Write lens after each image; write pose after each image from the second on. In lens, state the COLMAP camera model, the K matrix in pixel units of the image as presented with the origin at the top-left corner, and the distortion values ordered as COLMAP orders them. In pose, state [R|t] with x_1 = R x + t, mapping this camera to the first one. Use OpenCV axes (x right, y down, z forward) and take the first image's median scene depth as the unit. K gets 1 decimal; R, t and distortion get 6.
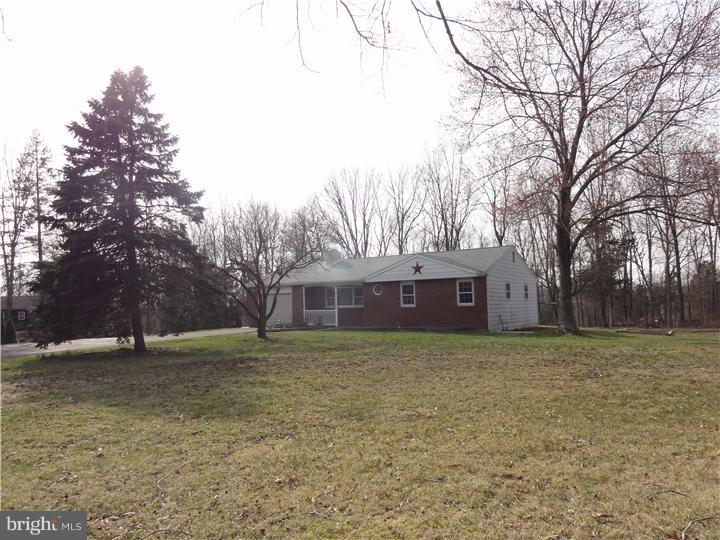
lens RADIAL K [[510.3, 0, 360.0], [0, 510.3, 270.0], [0, 0, 1]] dist [-0.006974, -0.003328]
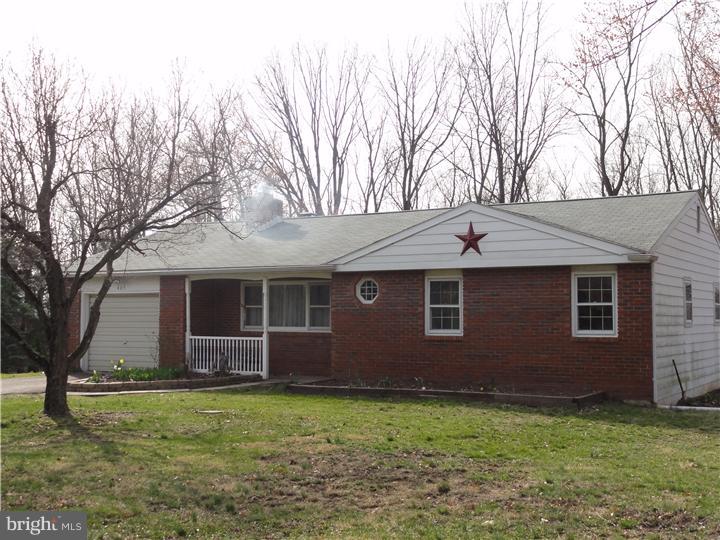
lens RADIAL K [[968.1, 0, 360.0], [0, 968.1, 270.0], [0, 0, 1]] dist [-0.015376, -0.006627]
pose [[0.998990, 0.024364, 0.037755, -0.000799], [-0.025099, 0.999502, 0.019121, 0.006978], [-0.037270, -0.020050, 0.999104, 0.213084]]
